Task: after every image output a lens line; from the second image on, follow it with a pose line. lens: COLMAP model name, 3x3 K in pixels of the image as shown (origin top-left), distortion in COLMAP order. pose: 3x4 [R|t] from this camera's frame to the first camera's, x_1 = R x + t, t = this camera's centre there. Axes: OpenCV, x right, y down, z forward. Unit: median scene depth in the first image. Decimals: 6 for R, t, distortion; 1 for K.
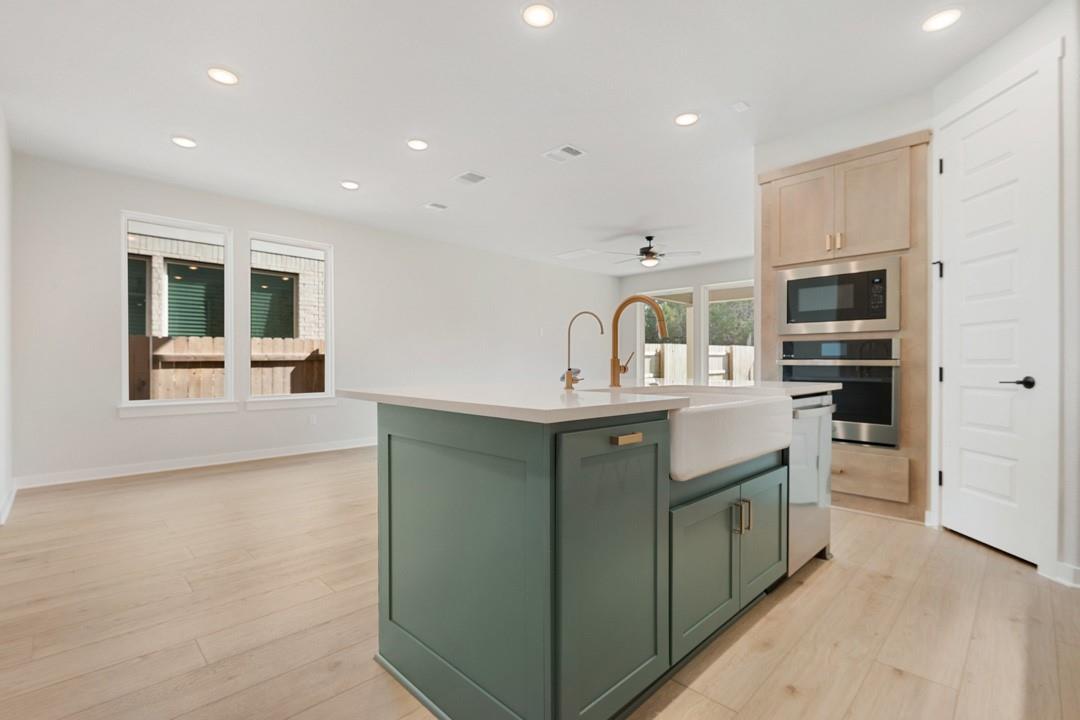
lens RADIAL K [[491.0, 0, 539.3], [0, 491.0, 361.4], [0, 0, 1]] dist [-0.001551, -0.003266]
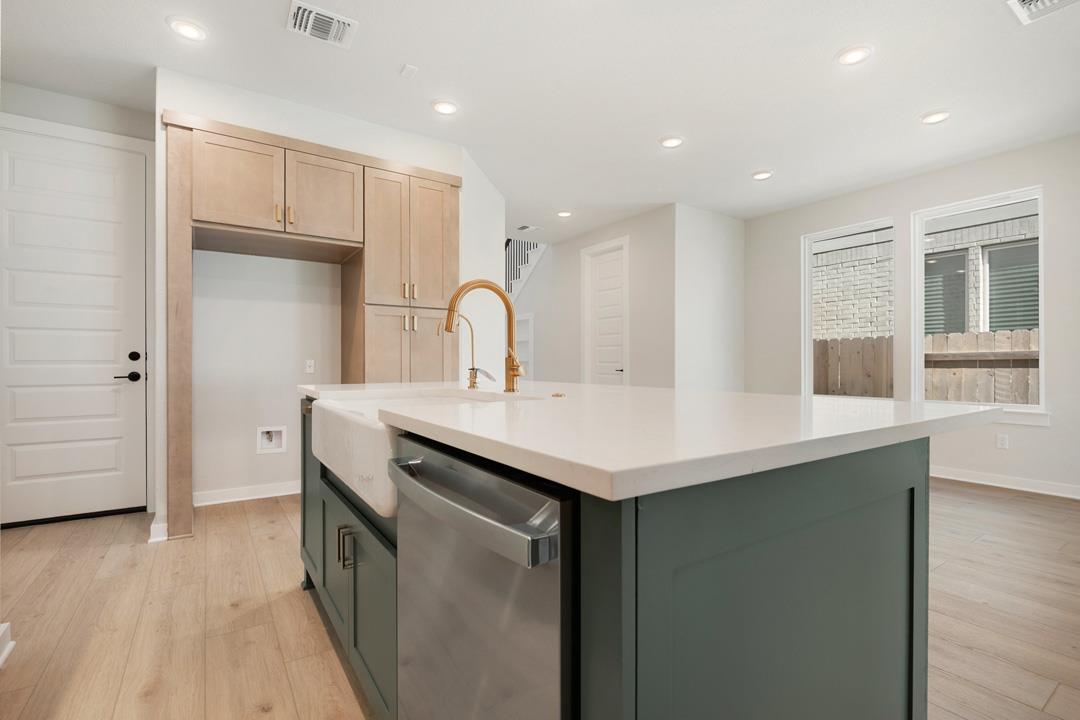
lens RADIAL K [[491.0, 0, 538.7], [0, 491.0, 364.2], [0, 0, 1]] dist [-0.001551, -0.003266]
pose [[-0.184482, 0.002799, -0.982832, 0.313527], [0.005600, 0.999983, 0.001797, 0.001282], [0.982820, -0.005172, -0.184495, 0.395276]]
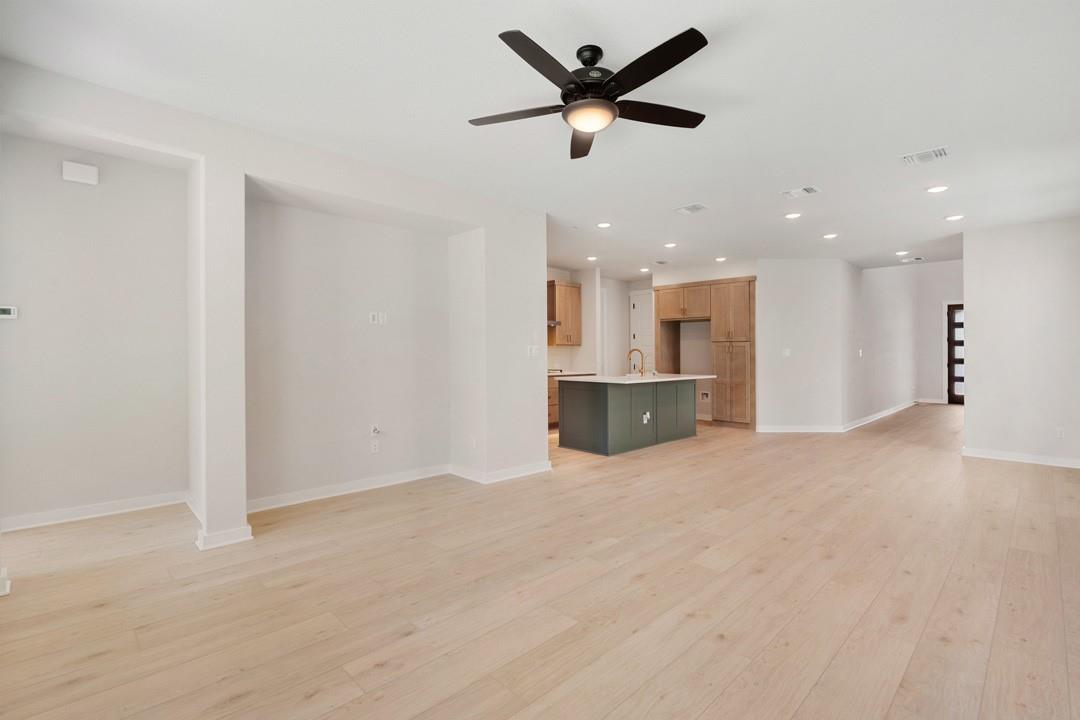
lens RADIAL K [[491.0, 0, 536.5], [0, 491.0, 343.3], [0, 0, 1]] dist [-0.001551, -0.003266]
pose [[-0.999920, -0.002125, 0.012508, 0.268464], [-0.002476, 0.999601, -0.028130, -0.023374], [-0.012443, -0.028159, -0.999526, 1.398239]]
